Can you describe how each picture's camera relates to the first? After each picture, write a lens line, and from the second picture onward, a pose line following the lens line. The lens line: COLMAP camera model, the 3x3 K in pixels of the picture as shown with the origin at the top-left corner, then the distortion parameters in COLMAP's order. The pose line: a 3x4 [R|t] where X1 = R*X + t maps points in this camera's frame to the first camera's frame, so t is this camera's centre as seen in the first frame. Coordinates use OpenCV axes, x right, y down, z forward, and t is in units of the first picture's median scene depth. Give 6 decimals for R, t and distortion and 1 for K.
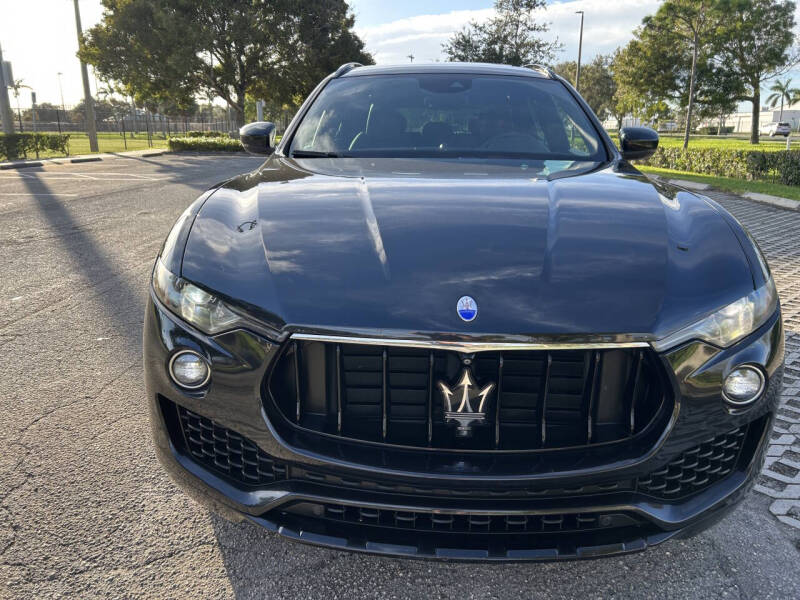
lens RADIAL K [[609.1, 0, 399.3], [0, 609.1, 299.9], [0, 0, 1]] dist [0.057085, -0.061917]
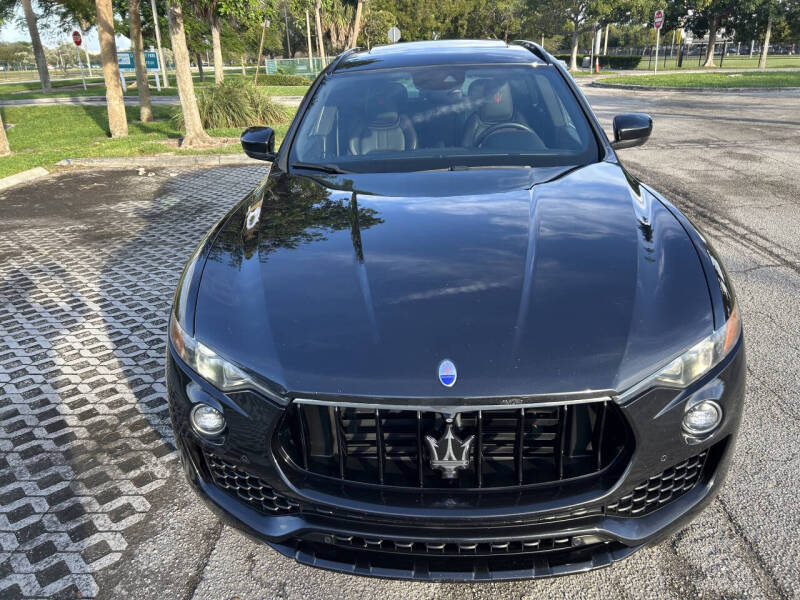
lens RADIAL K [[609.1, 0, 401.8], [0, 609.1, 299.6], [0, 0, 1]] dist [0.057085, -0.061917]
pose [[0.998672, -0.043000, -0.028373, 0.051915], [0.046038, 0.992074, 0.116915, -0.208057], [0.023120, -0.118066, 0.992737, -0.083997]]
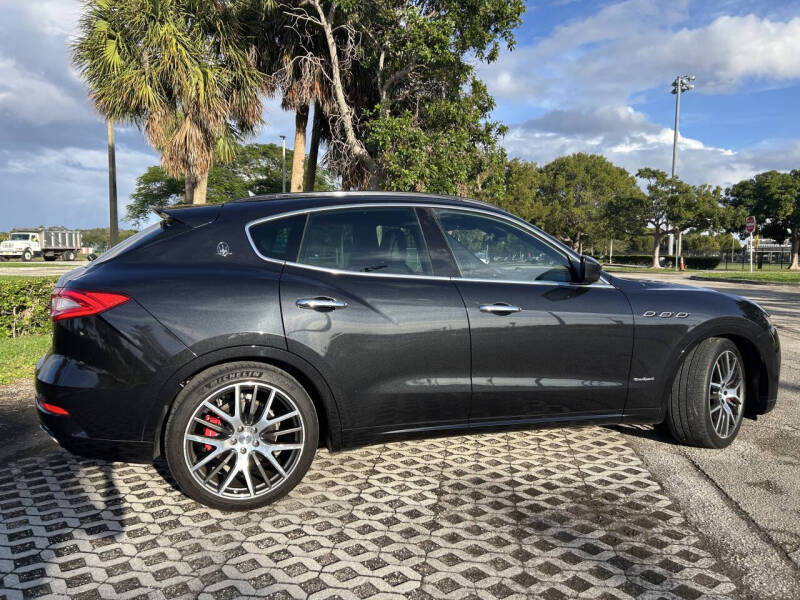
lens RADIAL K [[609.1, 0, 402.7], [0, 609.1, 295.6], [0, 0, 1]] dist [0.057085, -0.061917]
pose [[0.993060, -0.009764, -0.117205, -1.157110], [-0.012724, 0.981779, -0.189600, 0.067981], [0.116921, 0.189775, 0.974841, -0.470794]]
